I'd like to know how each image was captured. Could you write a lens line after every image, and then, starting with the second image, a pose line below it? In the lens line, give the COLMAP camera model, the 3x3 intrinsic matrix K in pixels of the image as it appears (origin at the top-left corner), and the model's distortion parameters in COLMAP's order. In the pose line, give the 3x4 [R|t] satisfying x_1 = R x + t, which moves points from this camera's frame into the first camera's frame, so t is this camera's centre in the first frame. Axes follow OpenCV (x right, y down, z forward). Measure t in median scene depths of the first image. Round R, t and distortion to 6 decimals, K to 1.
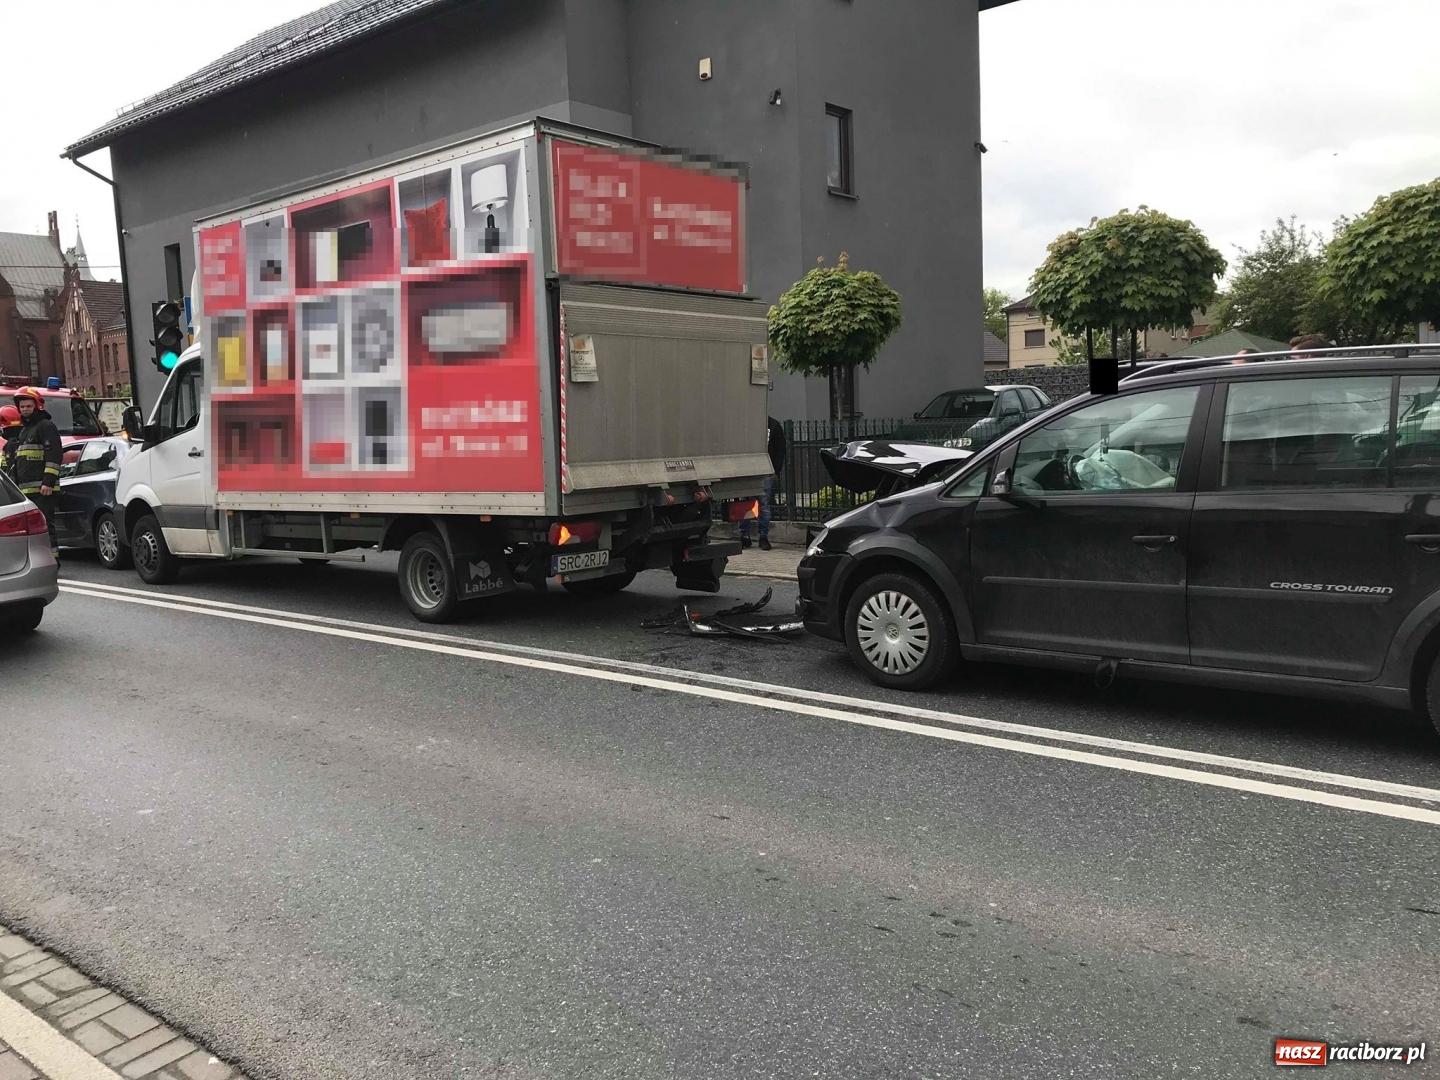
lens RADIAL K [[1144.8, 0, 636.7], [0, 1144.8, 539.4], [0, 0, 1]] dist [-0.004071, -0.003364]
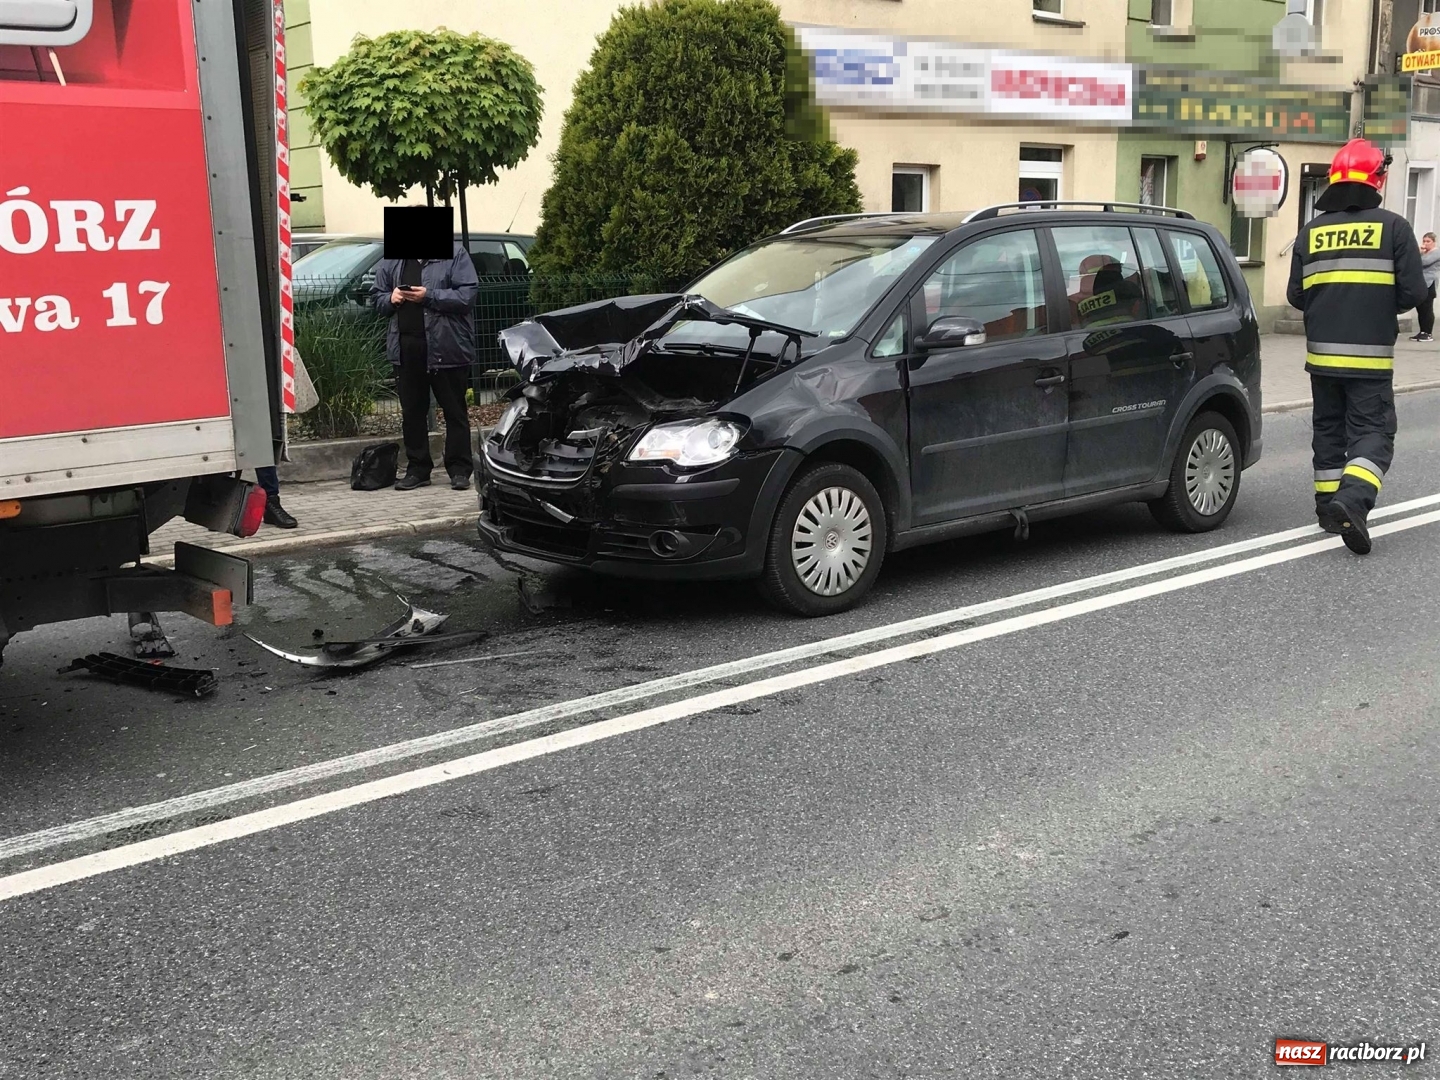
lens RADIAL K [[1531.6, 0, 698.9], [0, 1531.6, 513.1], [0, 0, 1]] dist [0.275216, -1.020803]
pose [[0.118449, -0.123806, 0.985212, -0.820737], [0.121862, 0.986509, 0.109318, -0.062790], [-0.985454, 0.107111, 0.131938, 0.974898]]
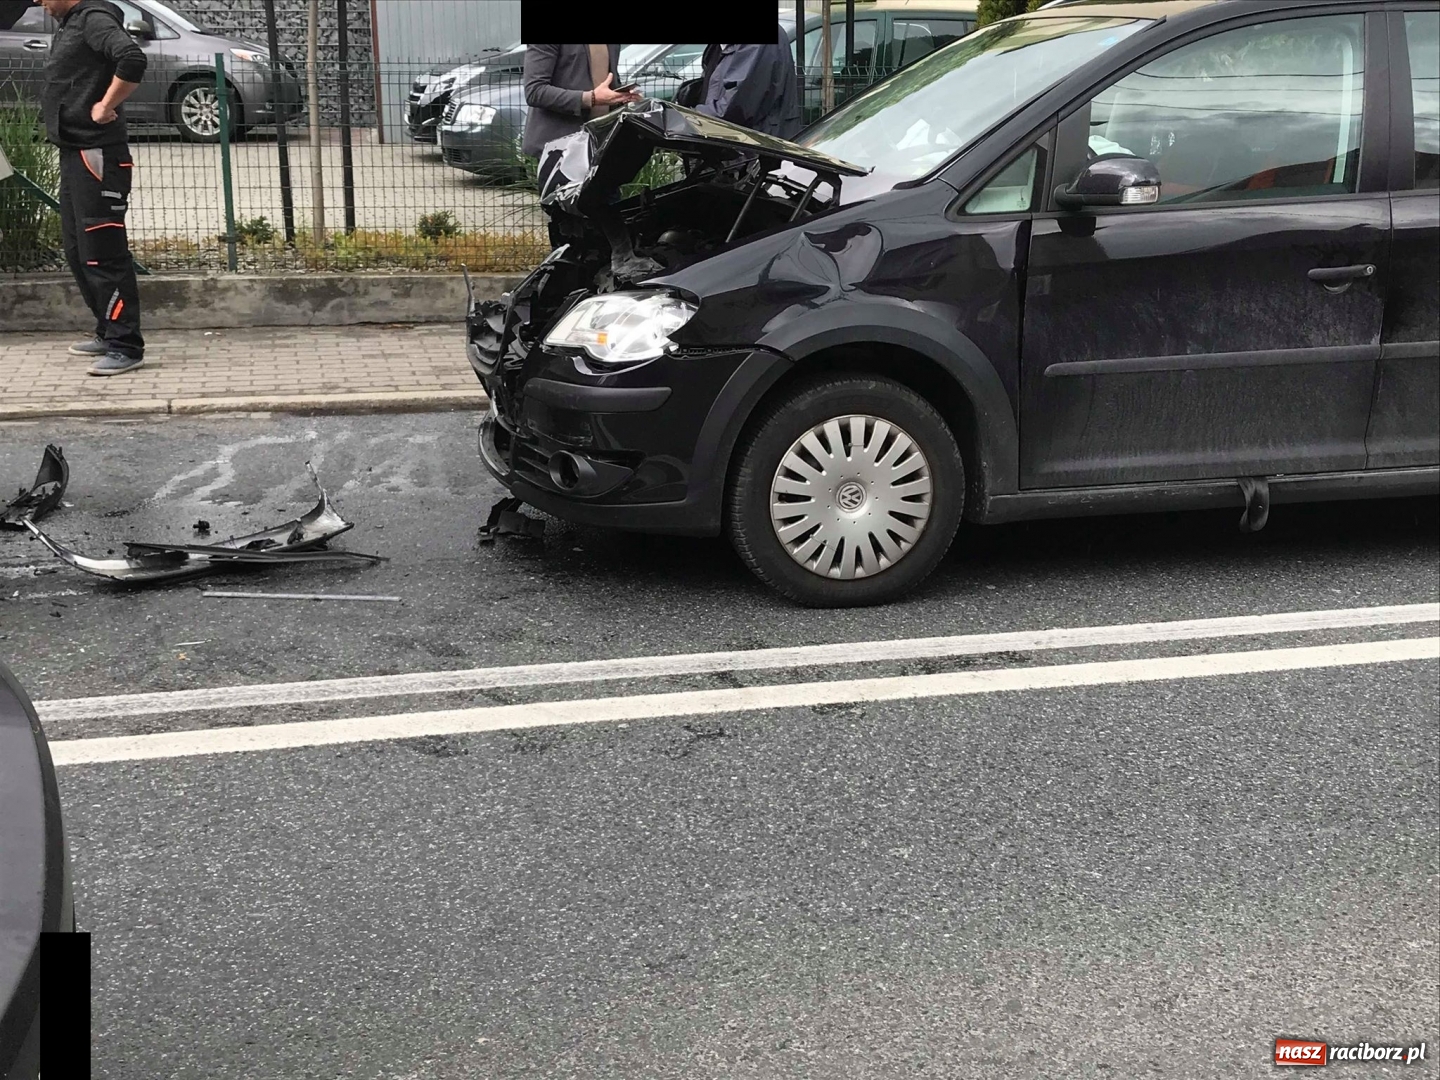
lens RADIAL K [[1775.7, 0, 685.5], [0, 1775.7, 517.4], [0, 0, 1]] dist [0.207635, -0.664167]
pose [[0.547289, -0.168747, 0.819755, -0.462944], [0.059137, 0.984812, 0.163243, -0.041893], [-0.834852, -0.040863, 0.548956, 0.651933]]
